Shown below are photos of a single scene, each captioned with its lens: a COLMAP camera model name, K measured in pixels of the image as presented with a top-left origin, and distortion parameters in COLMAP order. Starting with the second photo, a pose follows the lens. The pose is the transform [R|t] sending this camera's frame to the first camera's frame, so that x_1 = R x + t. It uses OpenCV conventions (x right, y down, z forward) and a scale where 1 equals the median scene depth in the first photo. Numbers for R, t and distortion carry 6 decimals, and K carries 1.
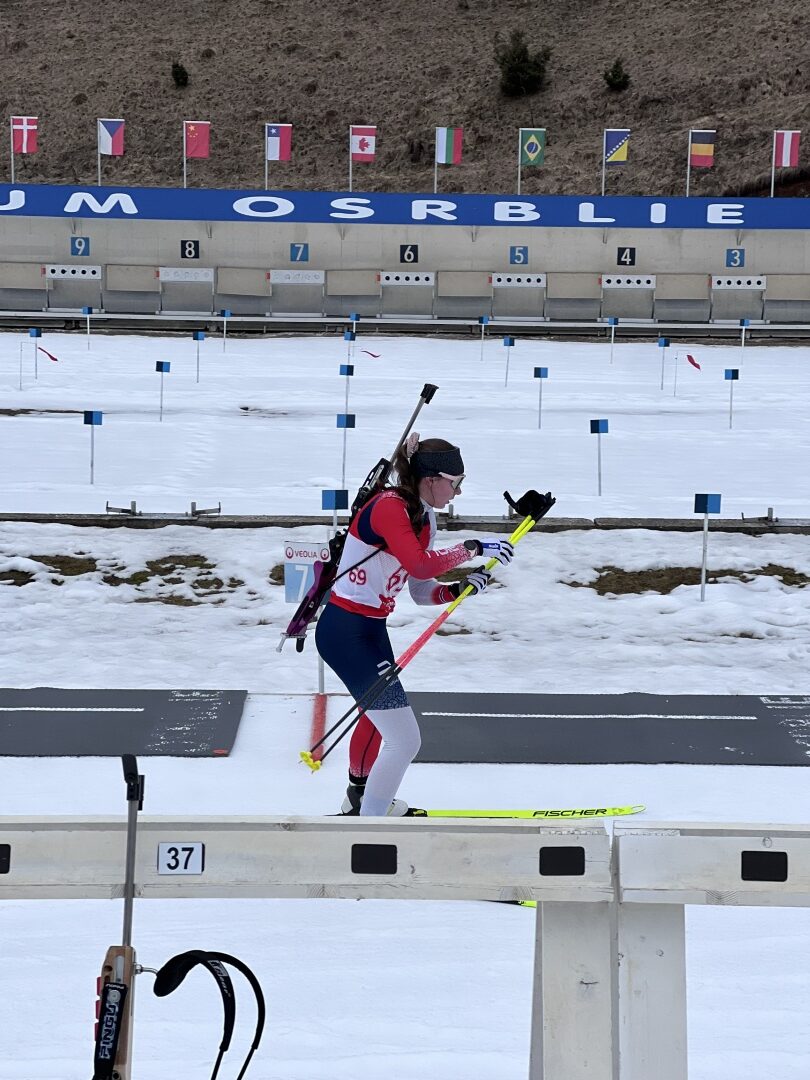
lens RADIAL K [[2483.2, 0, 404.7], [0, 2483.2, 565.5], [0, 0, 1]] dist [0.230757, 0.782075]
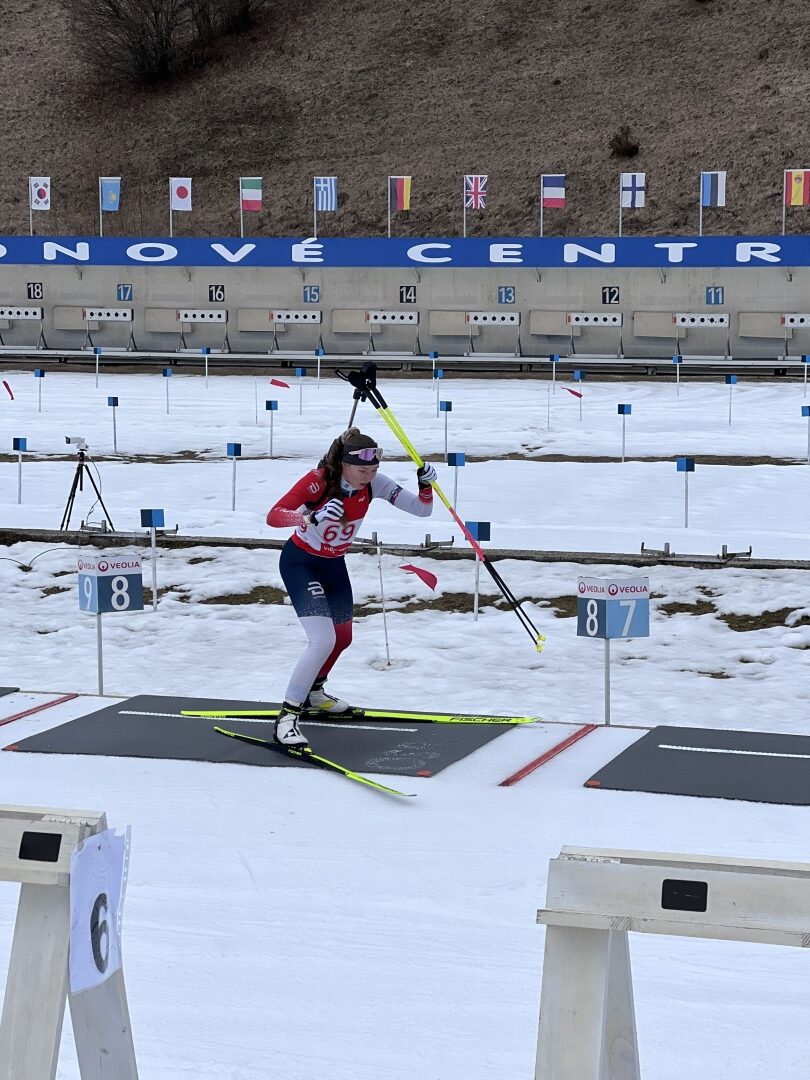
lens RADIAL K [[2473.4, 0, 405.0], [0, 2473.4, 540.0], [0, 0, 1]] dist [0.112777, 1.174603]
pose [[0.951744, 0.019690, -0.306261, 0.324848], [-0.028607, 0.999287, -0.024654, 0.004446], [0.305557, 0.032226, 0.951628, 0.007726]]
